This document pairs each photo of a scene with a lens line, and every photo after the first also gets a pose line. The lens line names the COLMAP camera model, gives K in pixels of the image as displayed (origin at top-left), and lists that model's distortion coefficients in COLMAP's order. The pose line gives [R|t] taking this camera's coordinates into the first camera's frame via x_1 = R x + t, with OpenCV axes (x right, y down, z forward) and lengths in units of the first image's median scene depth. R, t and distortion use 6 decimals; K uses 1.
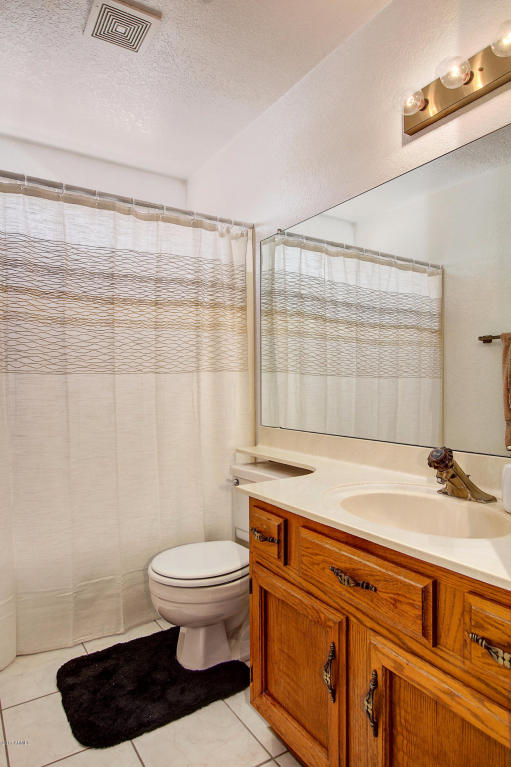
lens RADIAL K [[478.0, 0, 247.6], [0, 478.0, 388.6], [0, 0, 1]] dist [-0.009433, 0.000952]
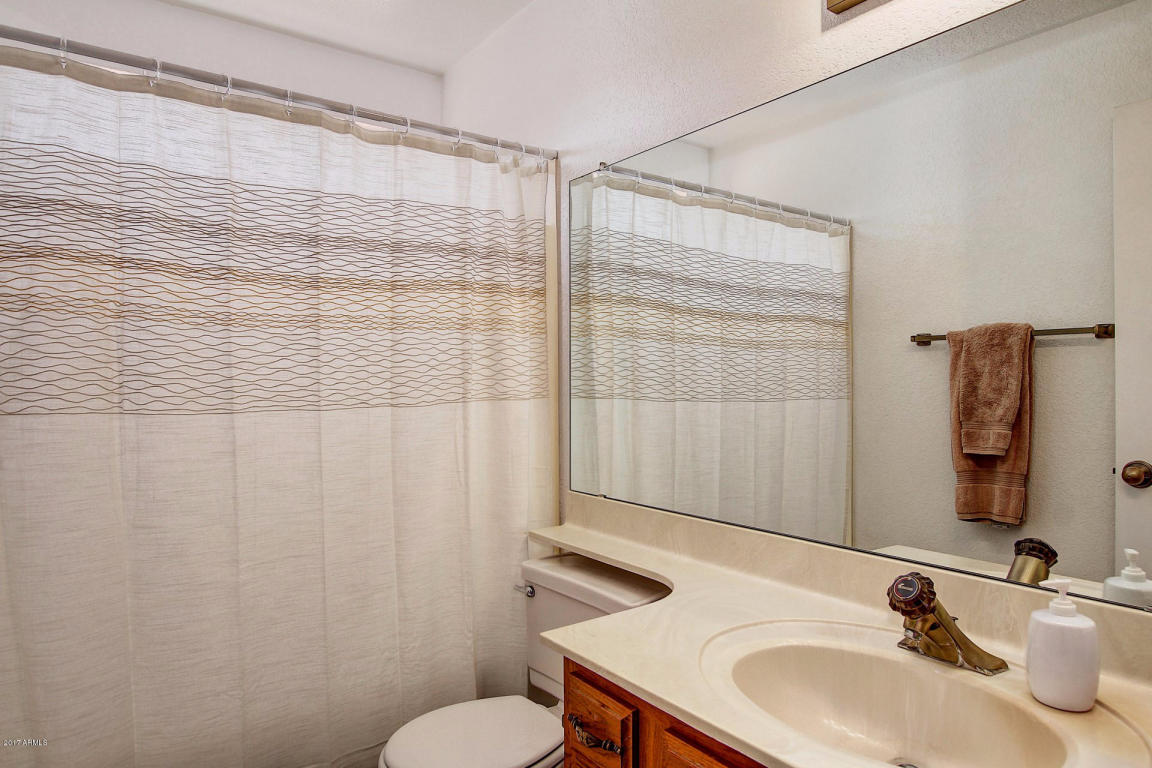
lens RADIAL K [[718.0, 0, 576.0], [0, 718.0, 384.0], [0, 0, 1]] dist [-0.009433, 0.000952]
pose [[0.997873, 0.001987, 0.065155, -0.024520], [-0.001941, 0.999998, -0.000763, -0.056395], [-0.065157, 0.000635, 0.997875, 0.107713]]
